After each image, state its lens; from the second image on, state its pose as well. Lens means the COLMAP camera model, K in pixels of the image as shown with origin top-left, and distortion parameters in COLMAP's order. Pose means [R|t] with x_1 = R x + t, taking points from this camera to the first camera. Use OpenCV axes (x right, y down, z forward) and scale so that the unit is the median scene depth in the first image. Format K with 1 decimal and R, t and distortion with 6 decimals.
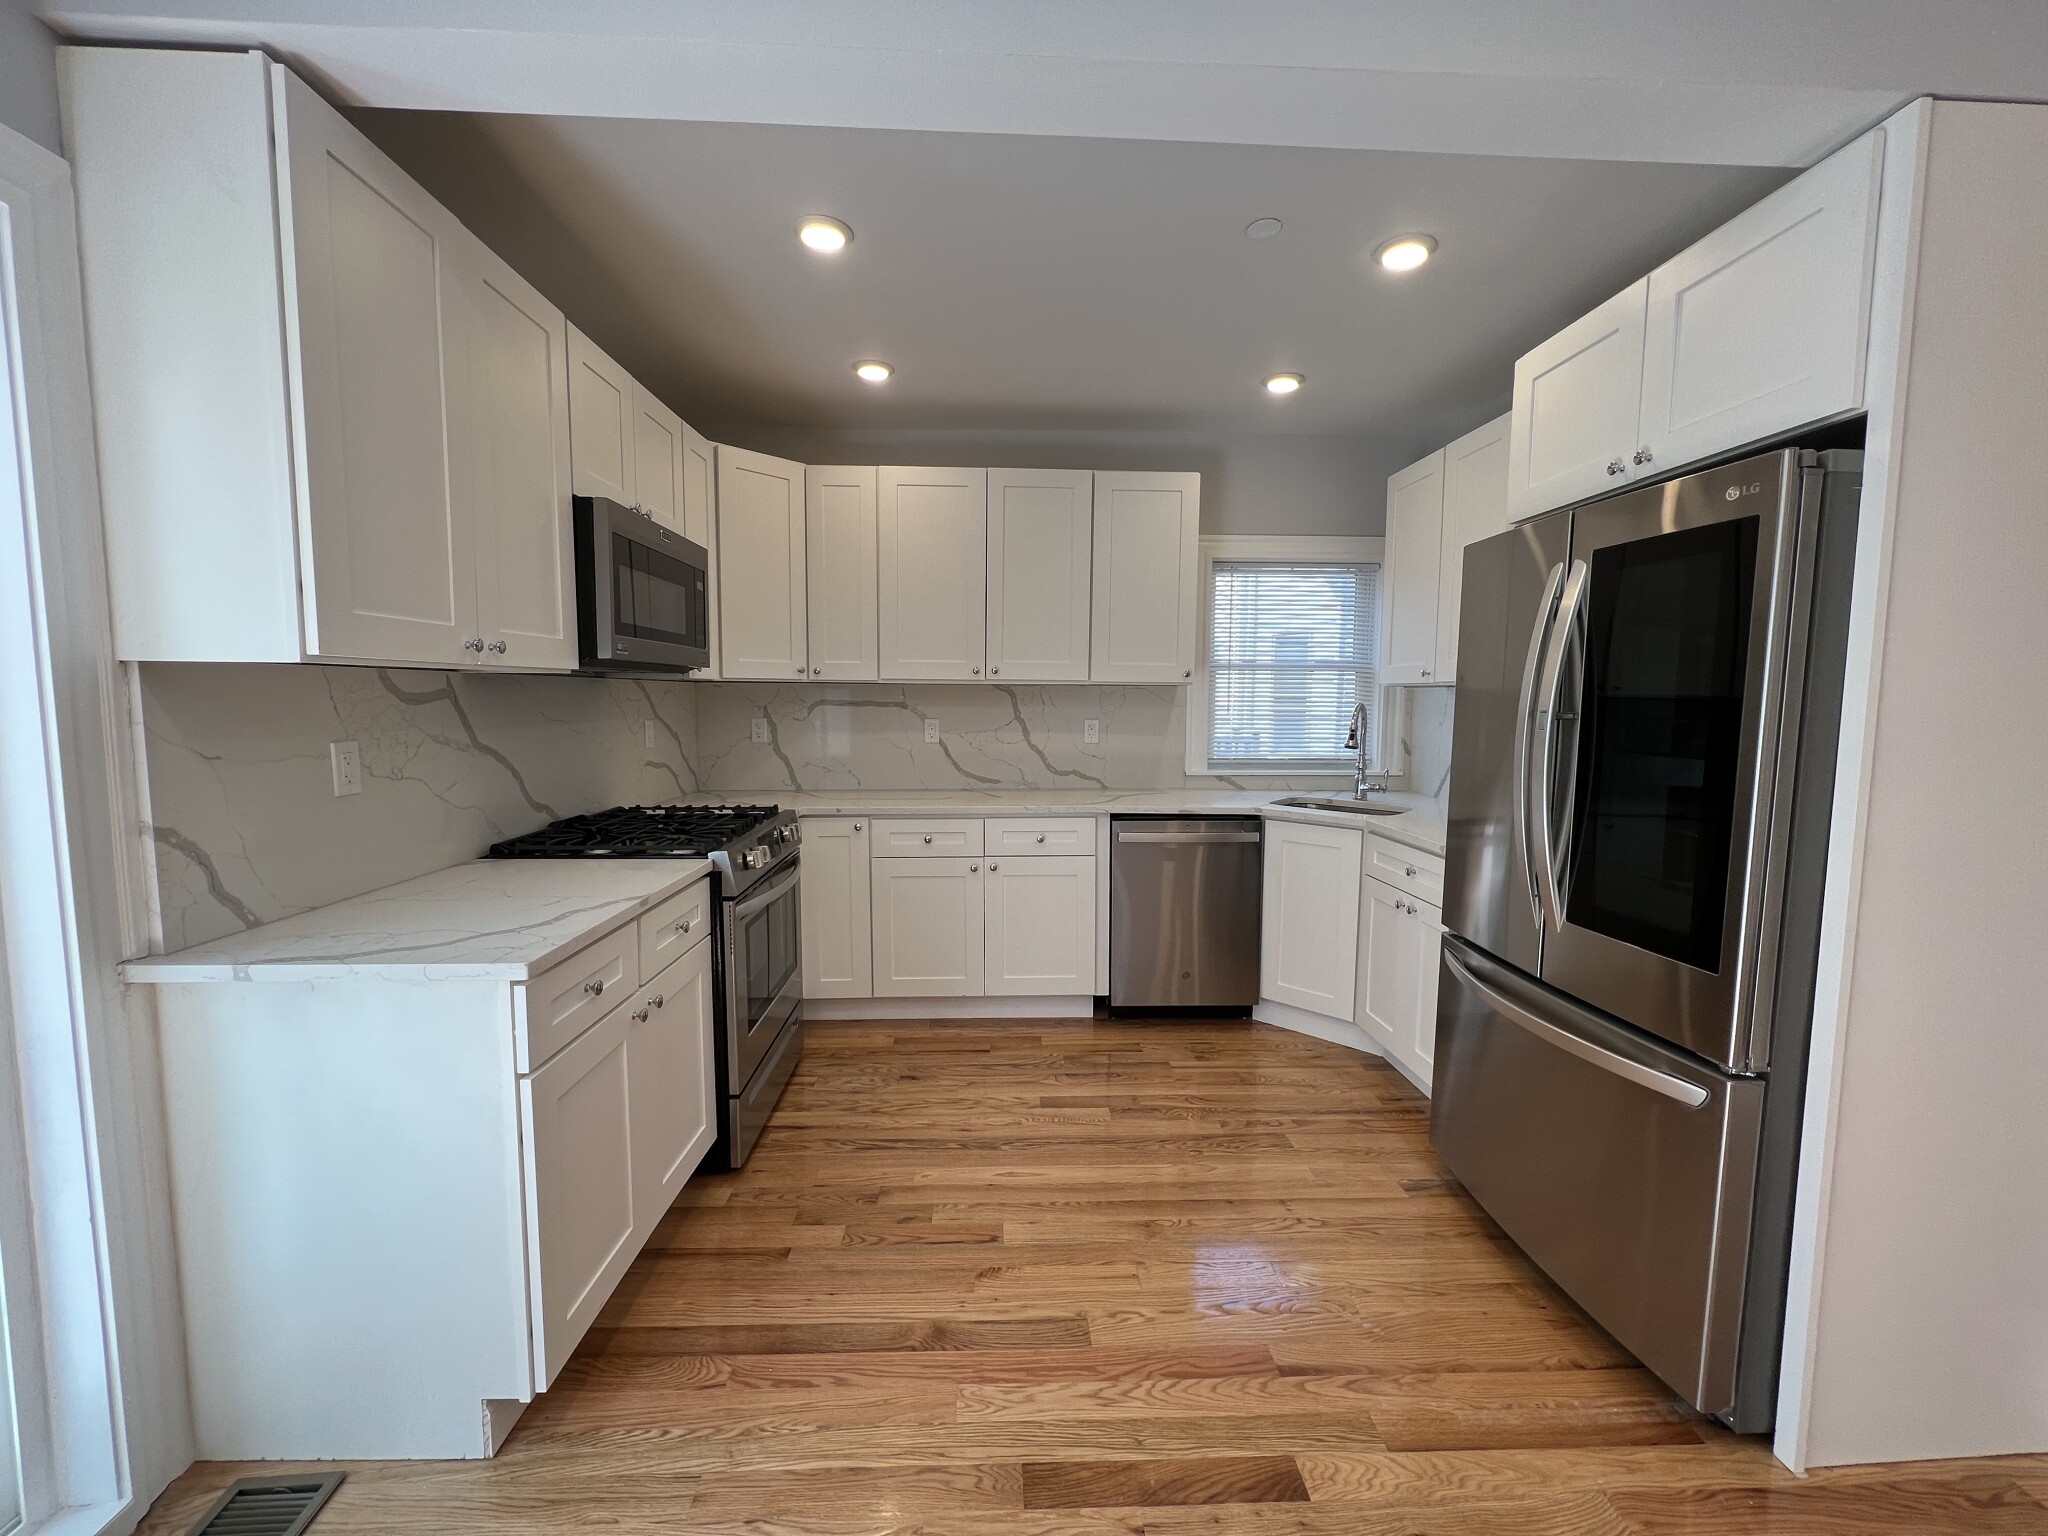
lens RADIAL K [[816.8, 0, 1022.0], [0, 816.8, 763.5], [0, 0, 1]] dist [-0.001342, 0.000713]
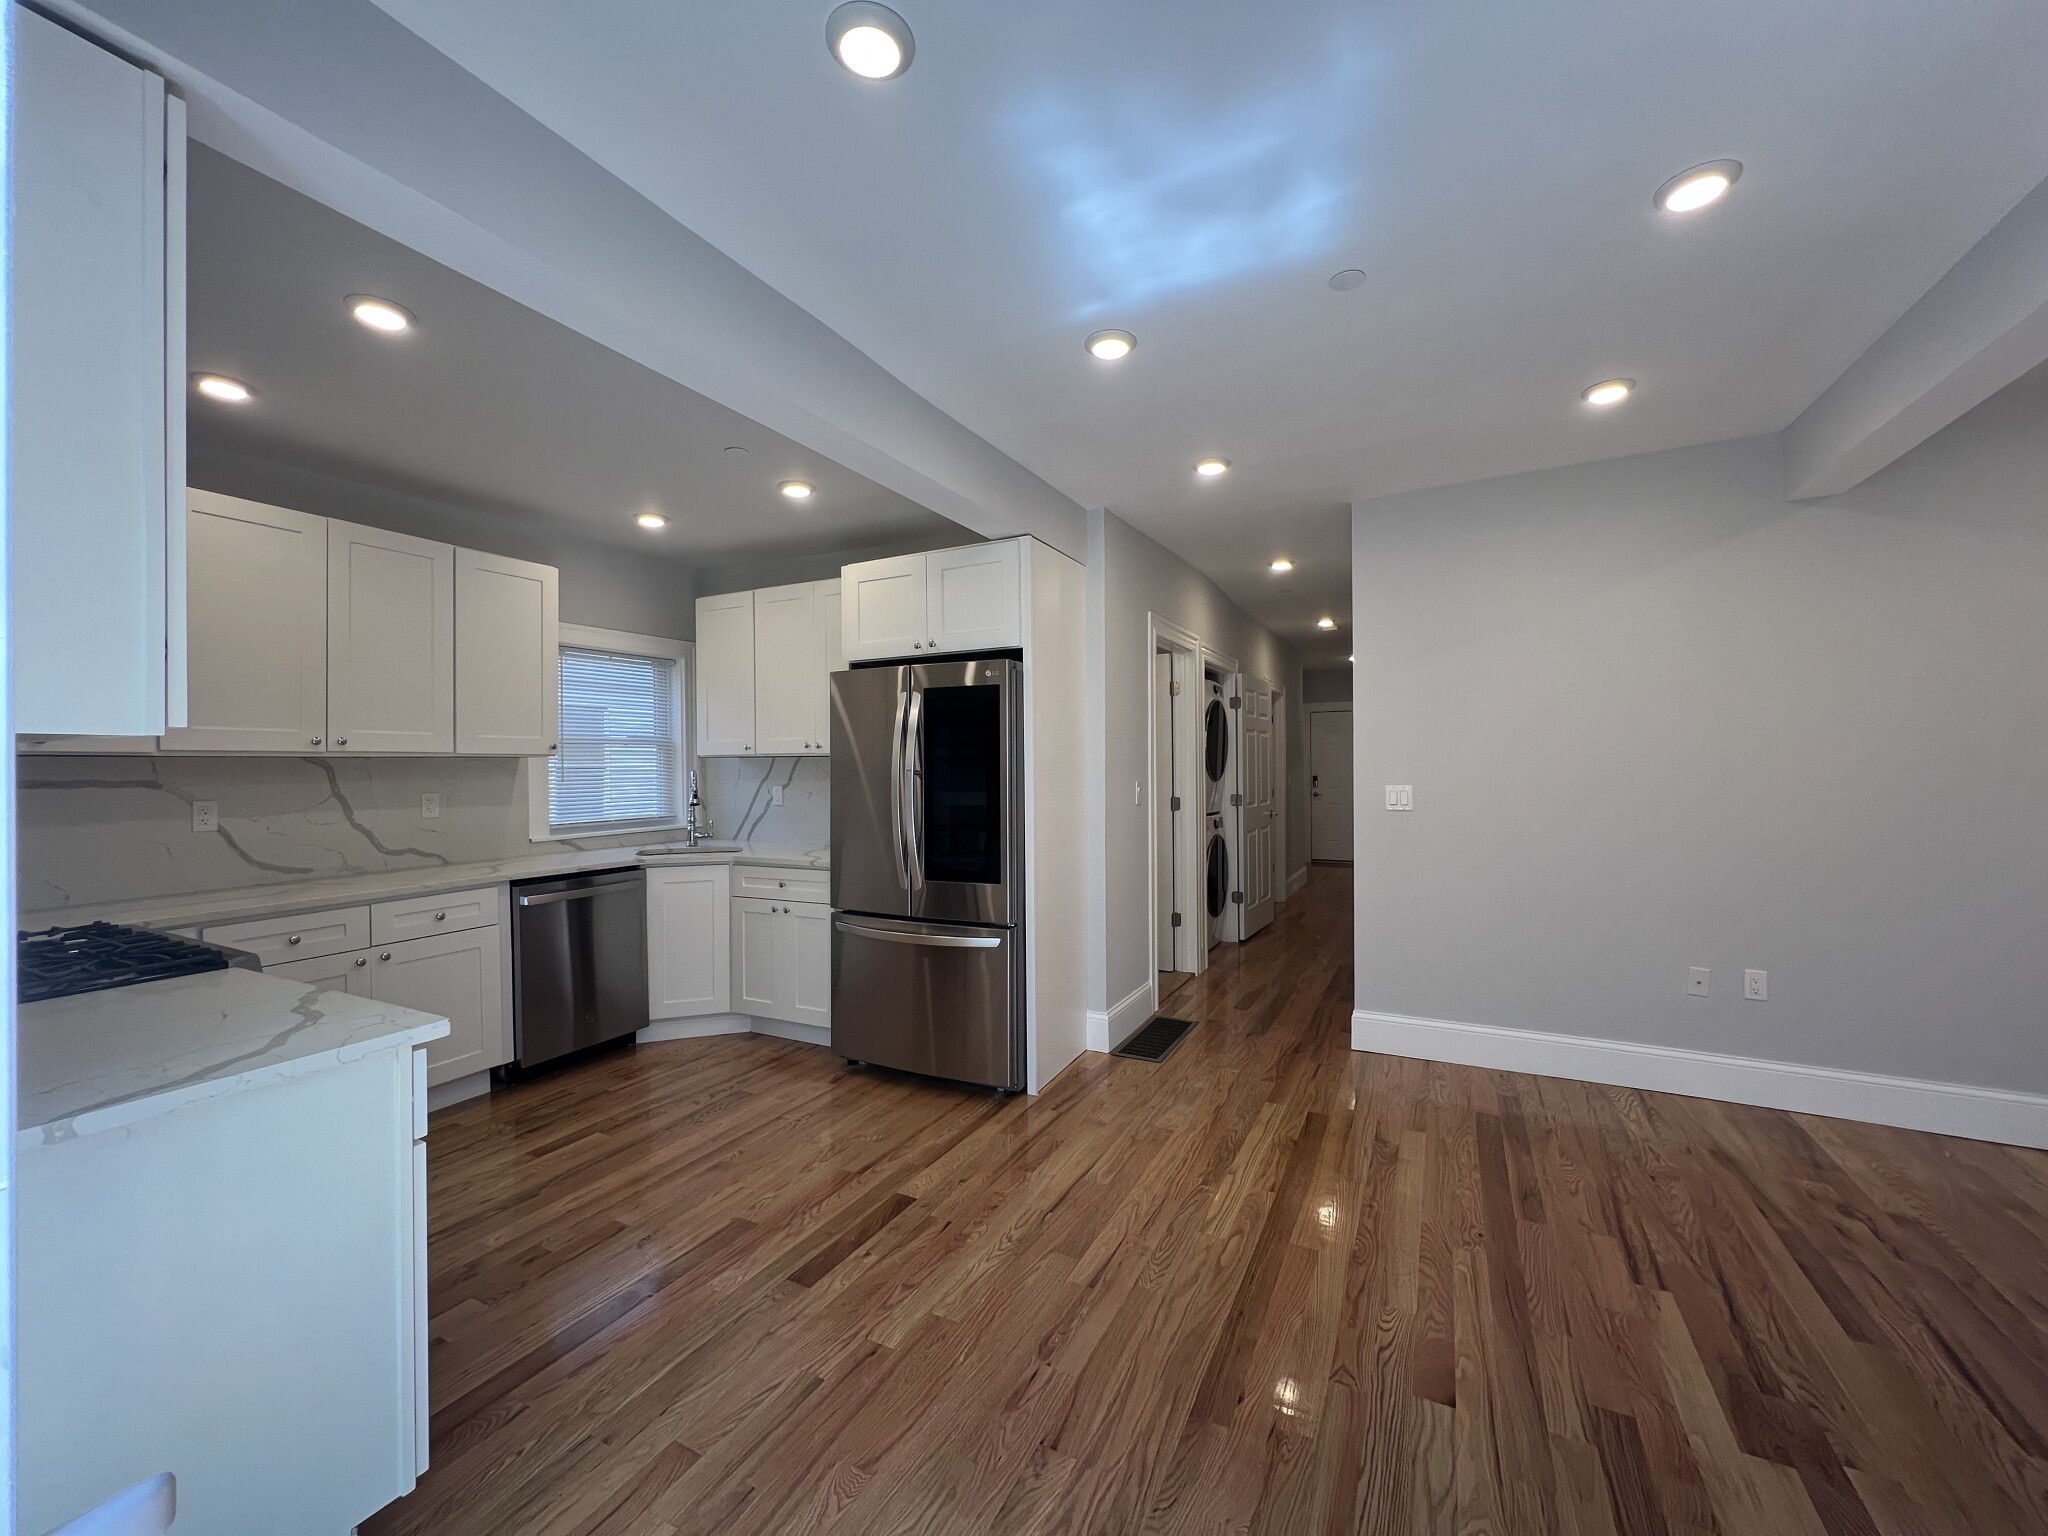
lens RADIAL K [[816.8, 0, 1022.0], [0, 816.8, 763.5], [0, 0, 1]] dist [-0.001342, 0.000713]
pose [[0.494313, -0.011249, 0.869211, -0.595886], [0.085366, 0.995711, -0.035661, 0.007117], [-0.865082, 0.091829, 0.493153, -0.106497]]
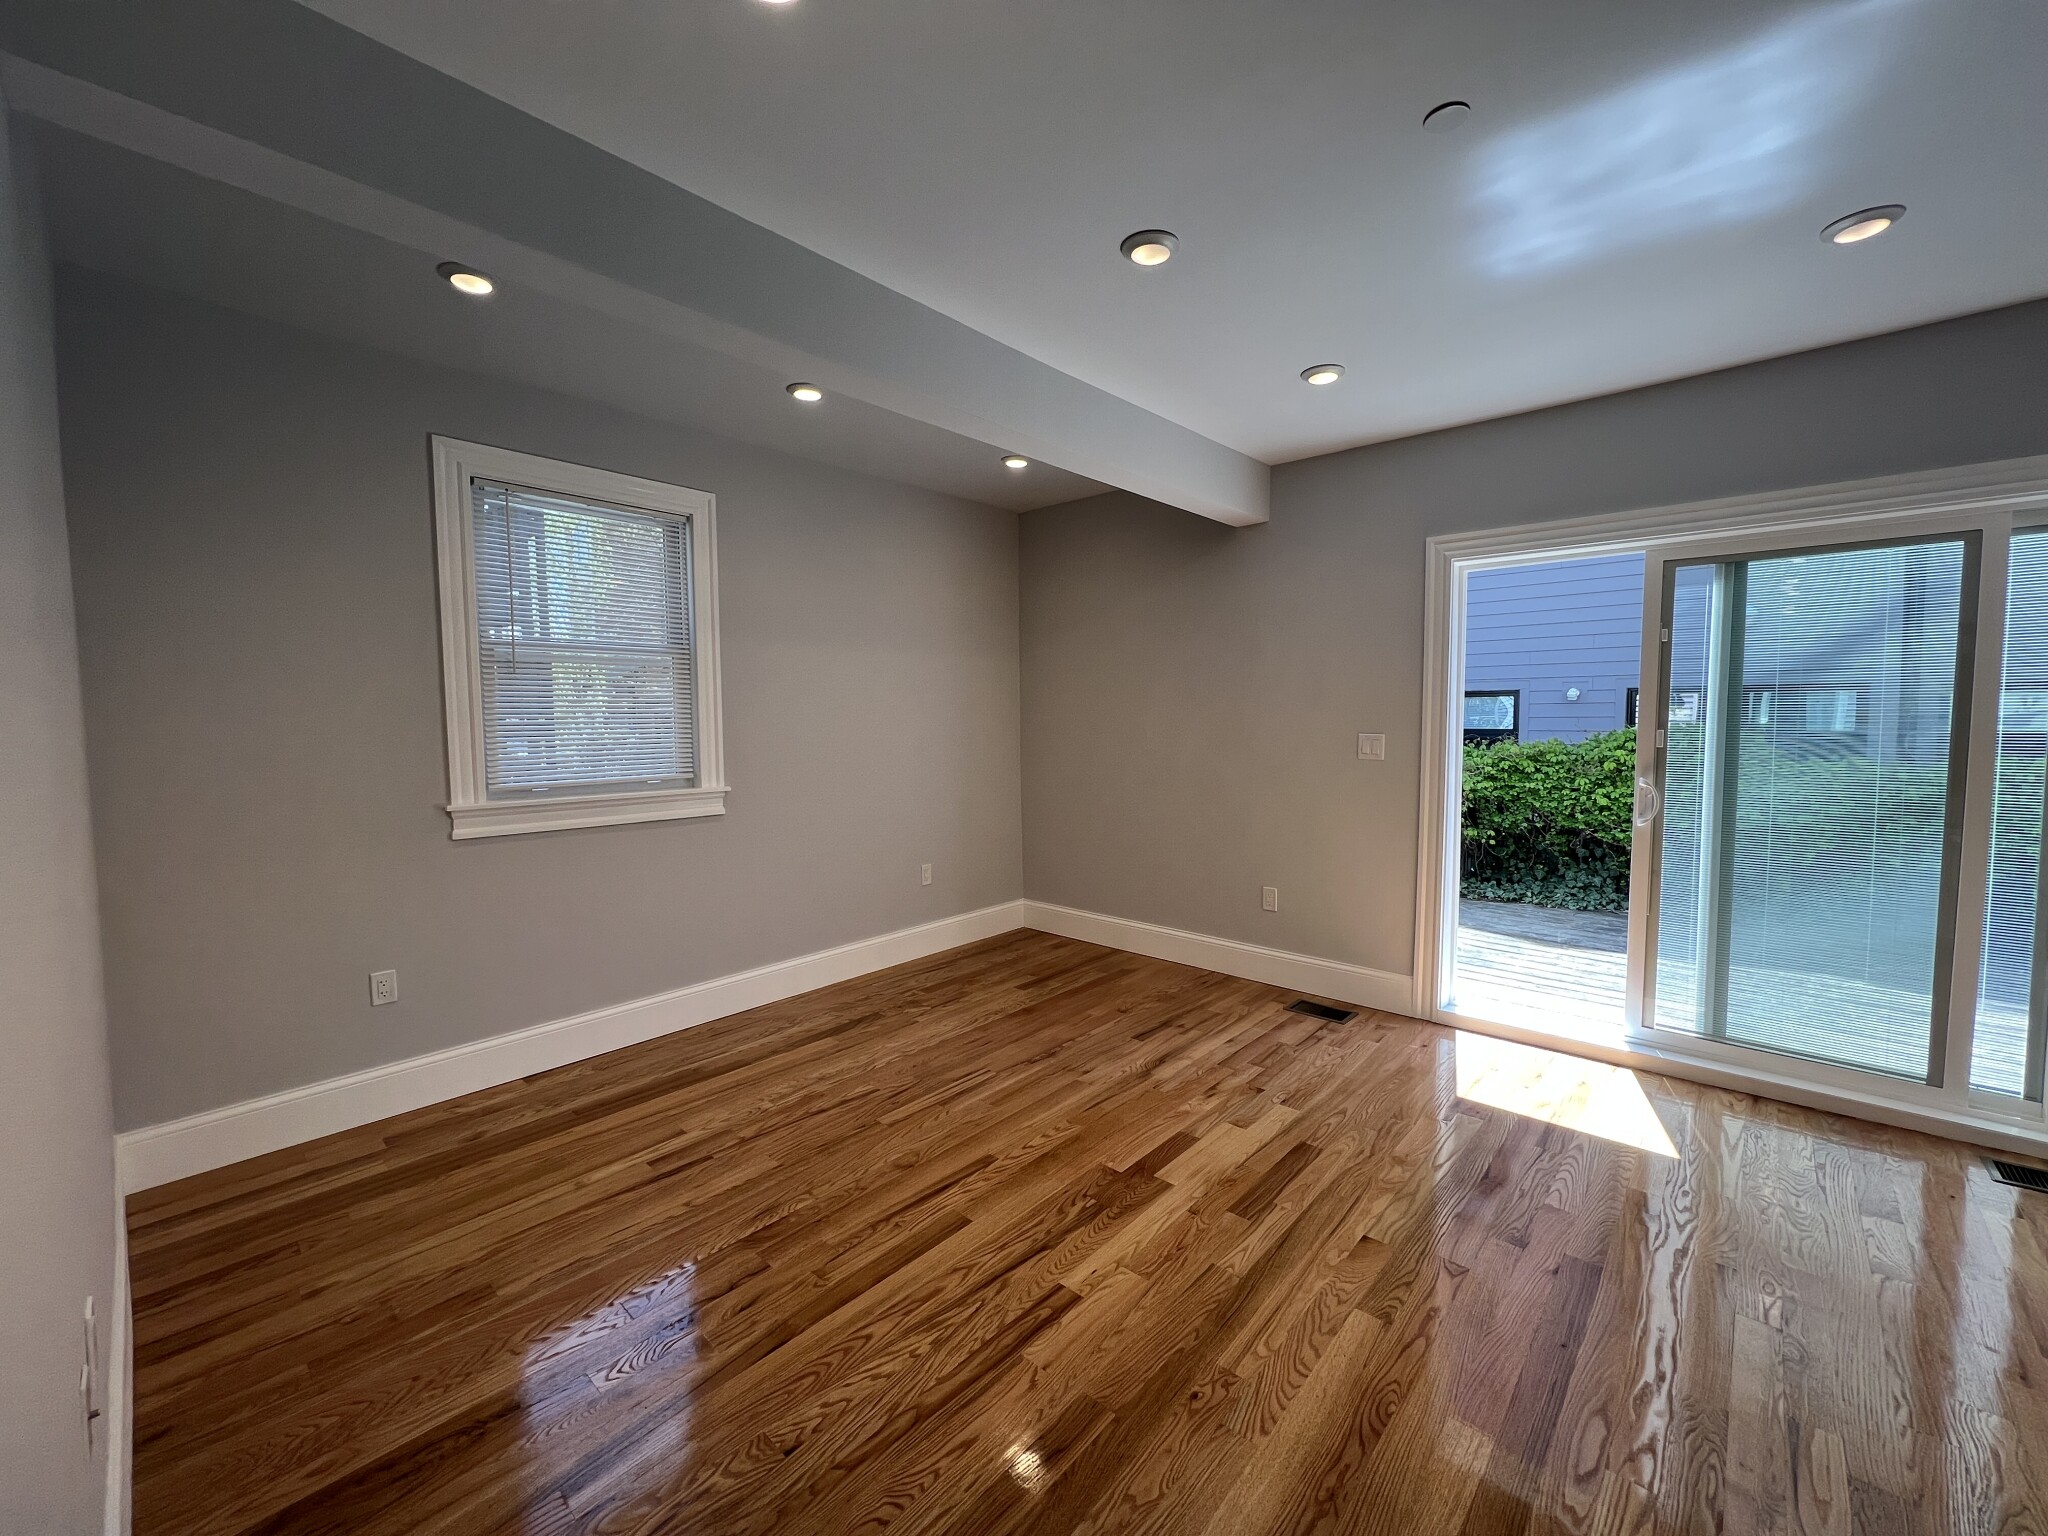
lens RADIAL K [[816.8, 0, 1022.0], [0, 816.8, 763.5], [0, 0, 1]] dist [-0.001342, 0.000713]
pose [[-0.701708, 0.040953, -0.711286, 0.969114], [-0.059524, 0.991487, 0.115807, -0.024431], [0.709973, 0.123601, -0.693297, 0.236218]]
